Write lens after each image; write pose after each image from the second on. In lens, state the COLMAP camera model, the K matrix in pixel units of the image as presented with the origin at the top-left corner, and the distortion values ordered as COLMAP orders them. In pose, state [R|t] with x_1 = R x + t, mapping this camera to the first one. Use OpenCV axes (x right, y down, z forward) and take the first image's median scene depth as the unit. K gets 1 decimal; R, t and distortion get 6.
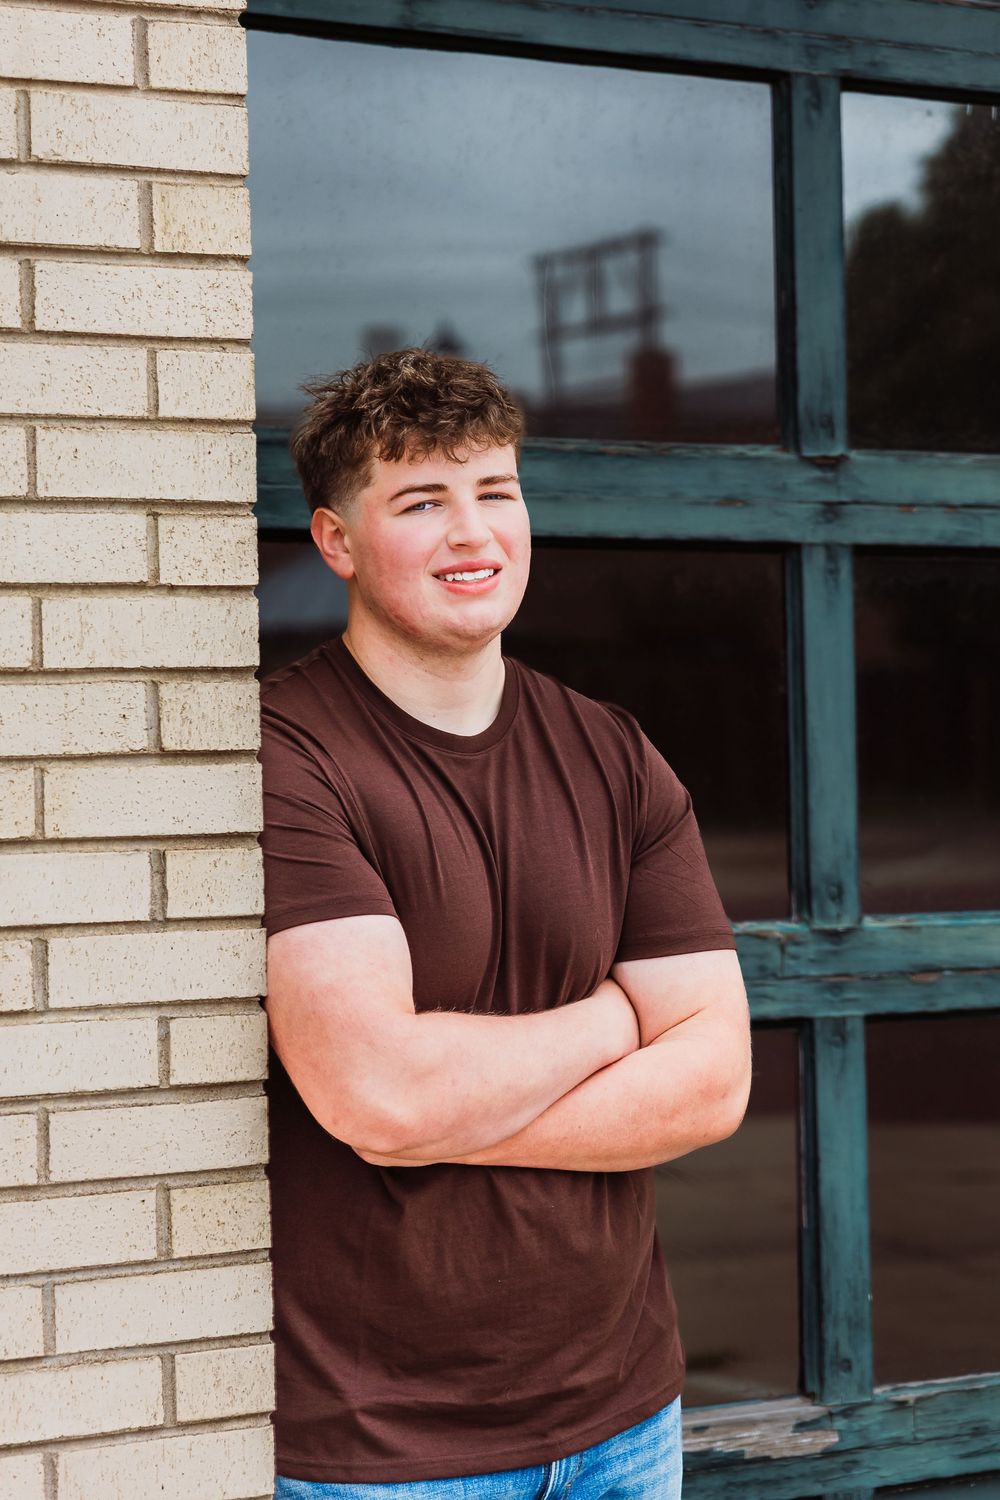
lens RADIAL K [[2966.9, 0, 500.2], [0, 2966.9, 748.5], [0, 0, 1]] dist [0.031202, 0.000000]
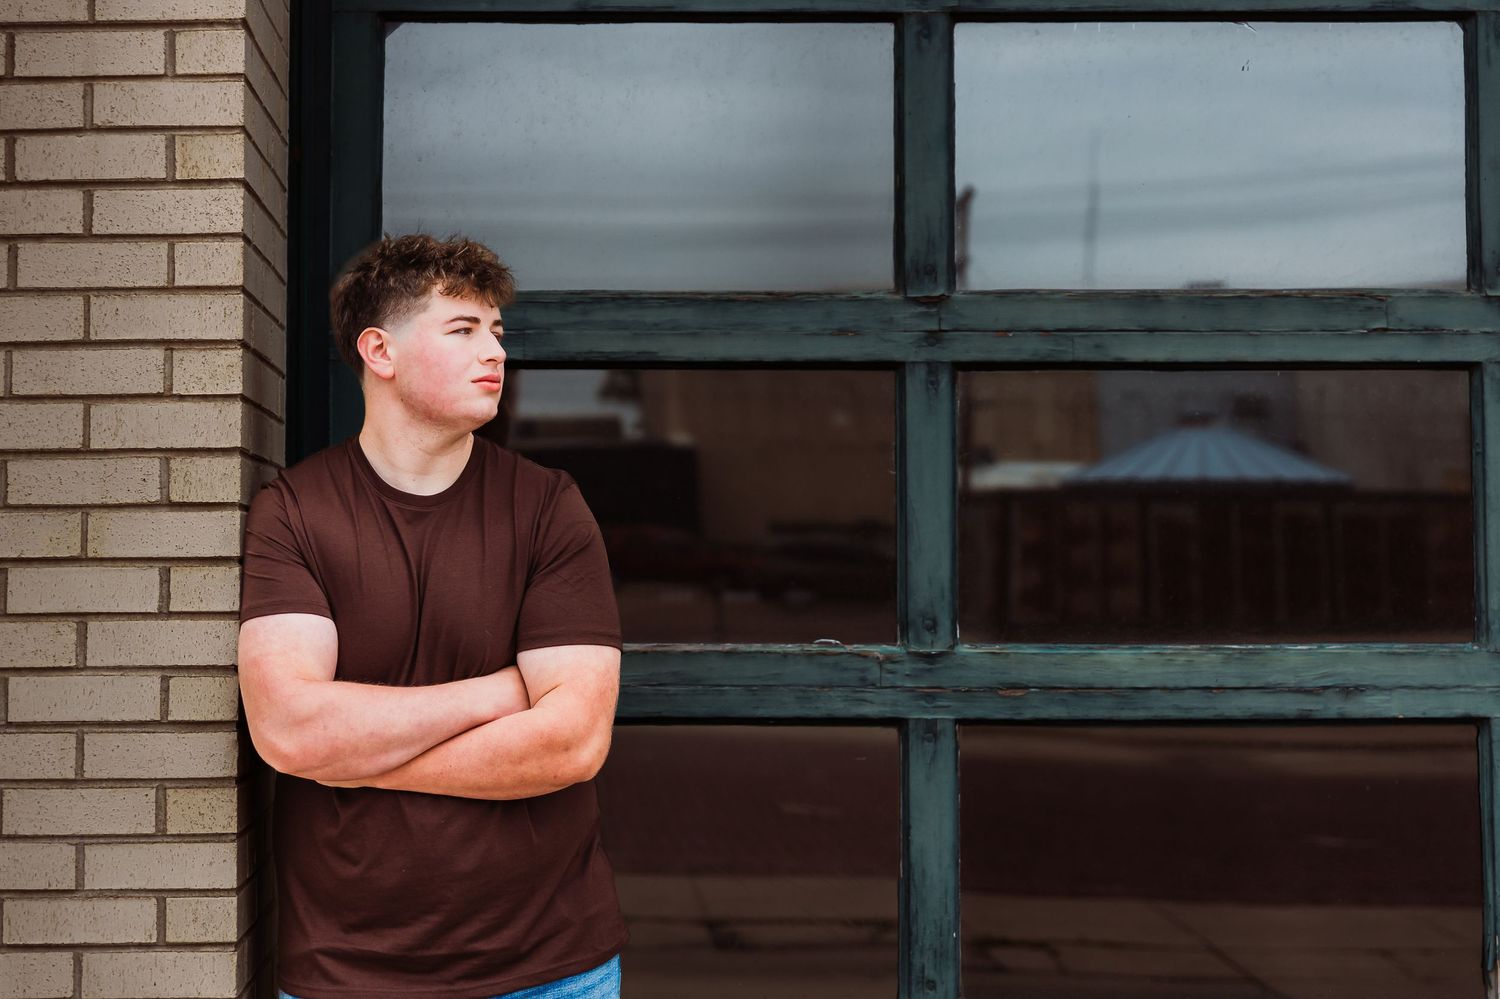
lens RADIAL K [[2282.4, 0, 744.9], [0, 2282.4, 471.0], [0, 0, 1]] dist [0.028041, 0.000000]
pose [[0.899443, -0.006604, -0.436988, 0.660817], [-0.009861, 0.999325, -0.035400, 0.023152], [0.436927, 0.036149, 0.898770, 0.064278]]
